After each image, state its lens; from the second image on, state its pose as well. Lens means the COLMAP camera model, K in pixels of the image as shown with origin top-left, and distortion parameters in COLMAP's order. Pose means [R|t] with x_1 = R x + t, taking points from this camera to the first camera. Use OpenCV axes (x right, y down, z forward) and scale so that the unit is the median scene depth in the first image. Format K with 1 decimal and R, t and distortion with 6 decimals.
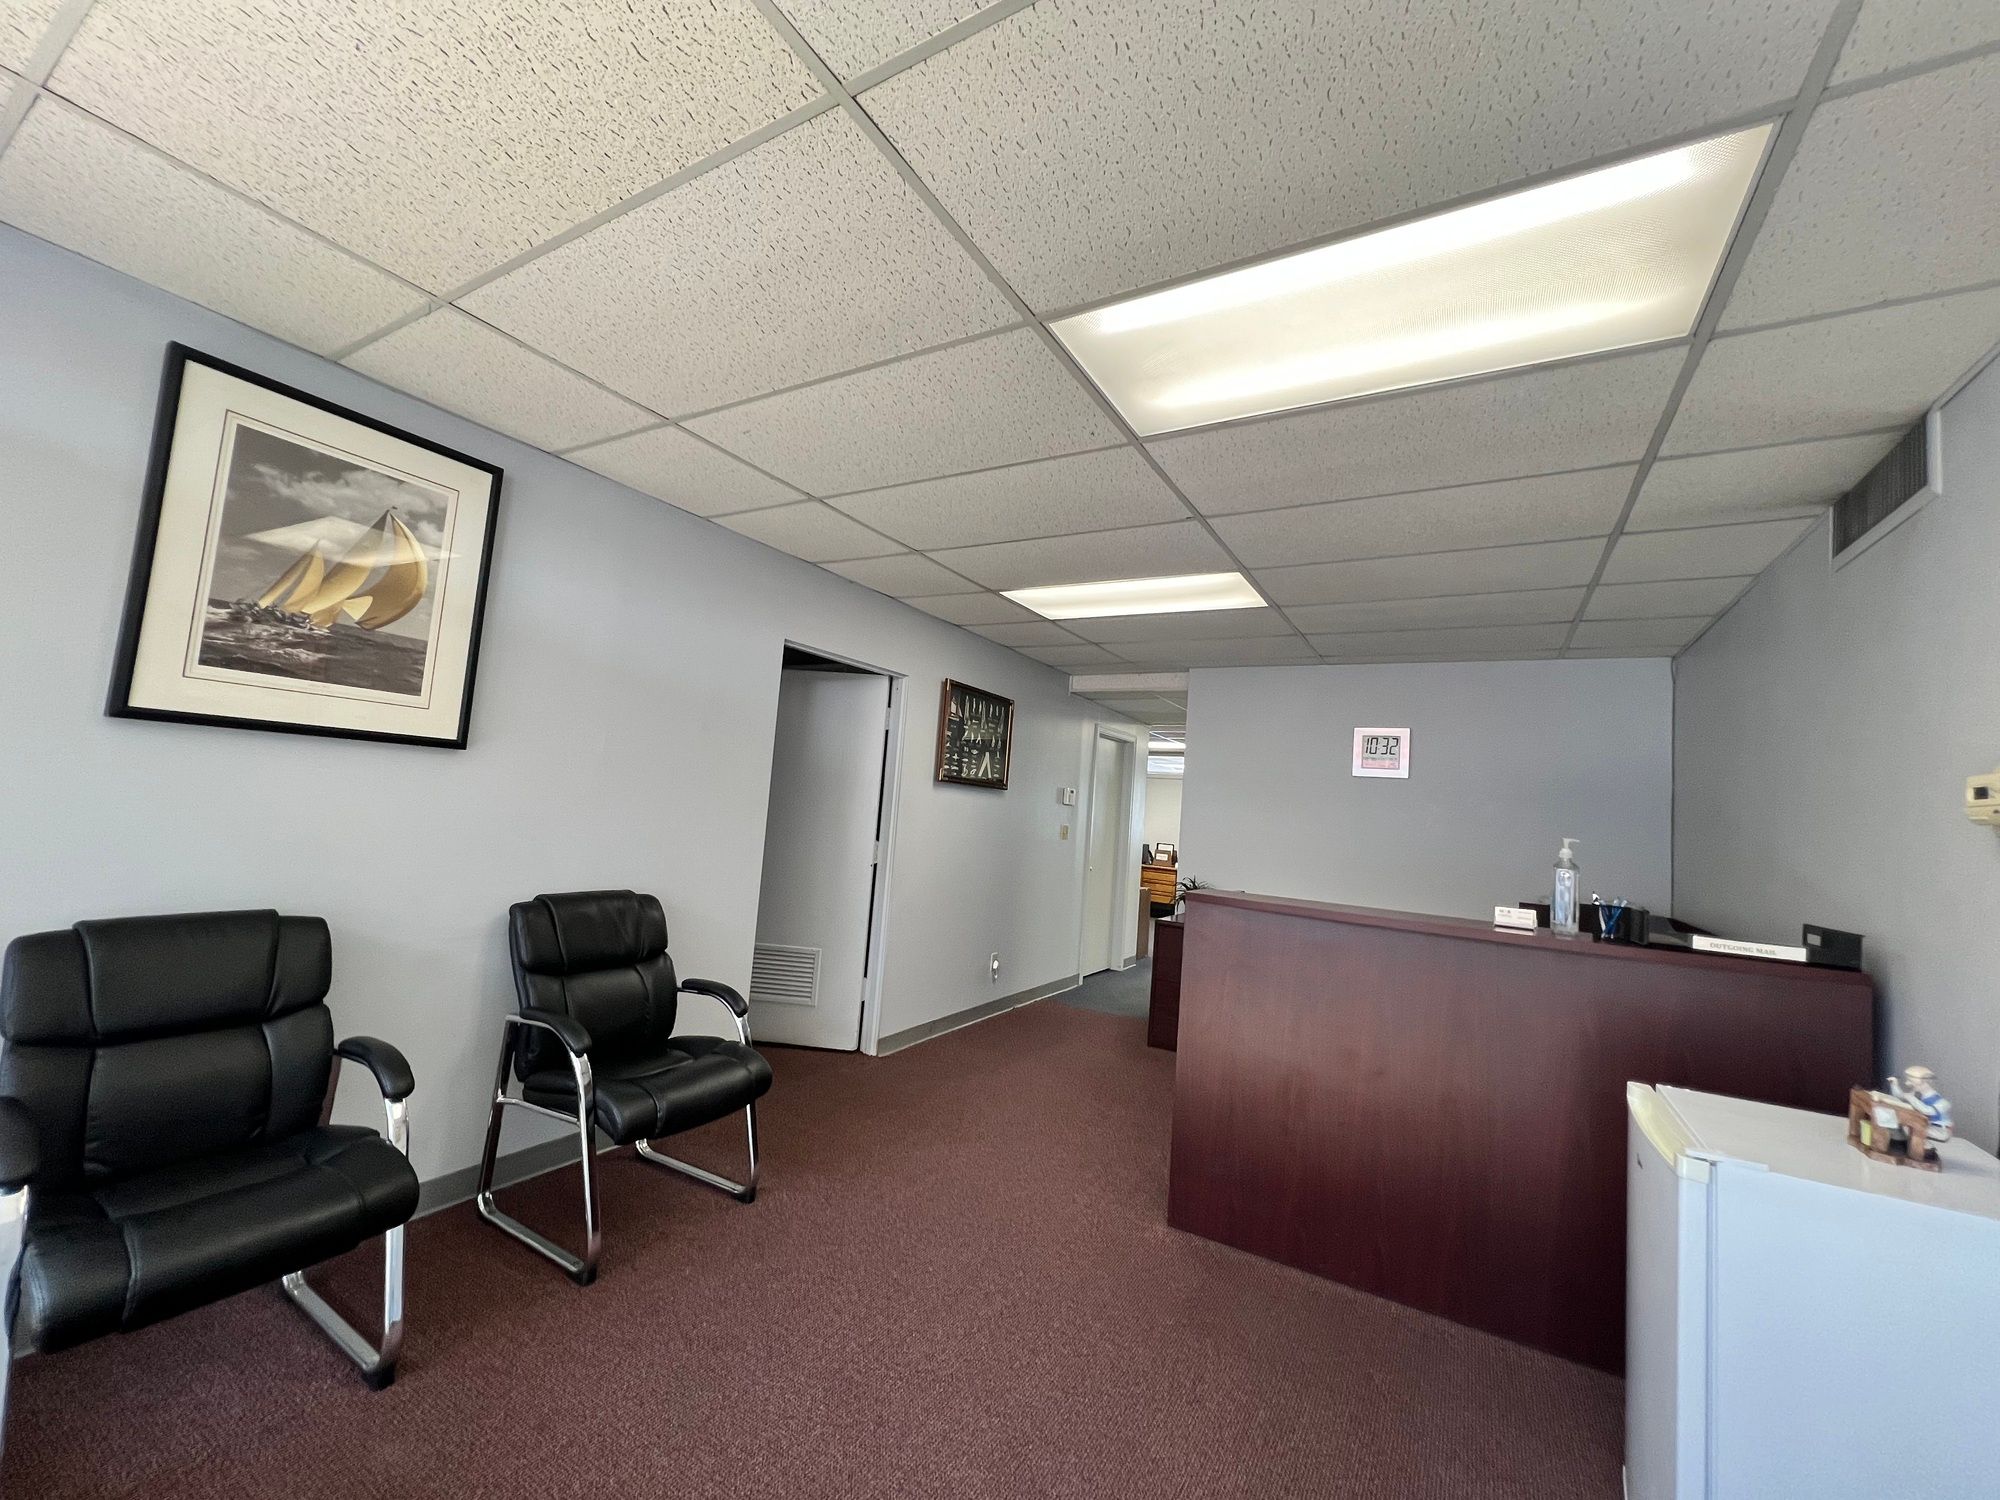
lens RADIAL K [[802.0, 0, 995.4], [0, 802.0, 744.3], [0, 0, 1]] dist [0.003092, 0.000265]
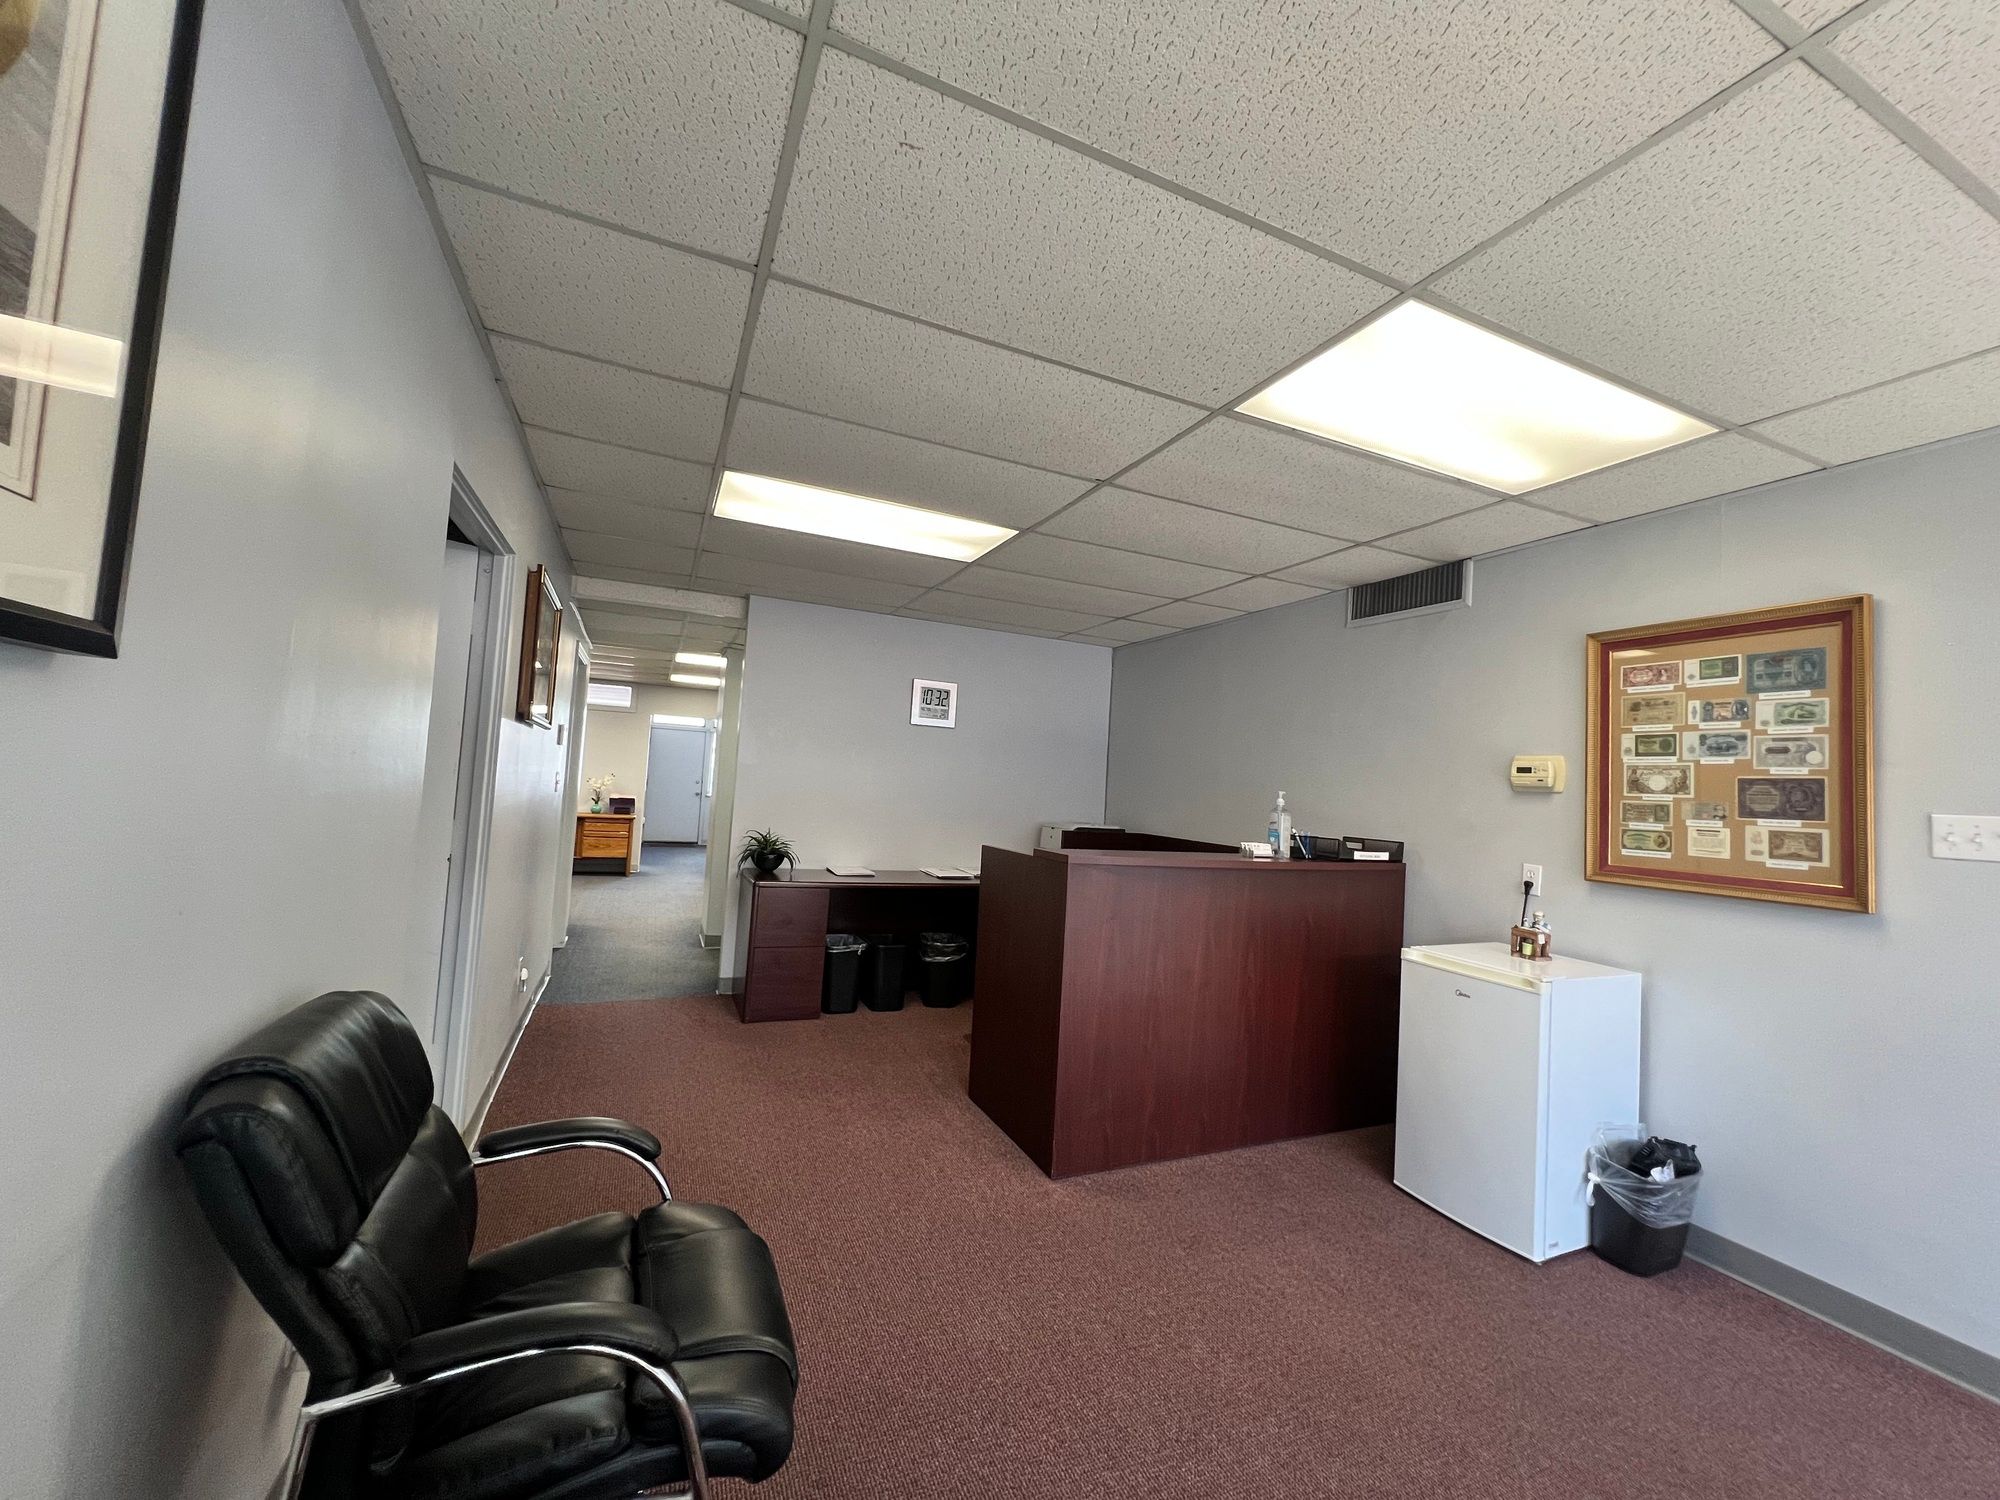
lens RADIAL K [[802.0, 0, 1000.9], [0, 802.0, 746.6], [0, 0, 1]] dist [0.003092, 0.000265]
pose [[0.578989, 0.000196, 0.815336, -0.569955], [-0.081665, 0.994985, 0.057753, -0.003396], [-0.811236, -0.100022, 0.576101, 0.451620]]
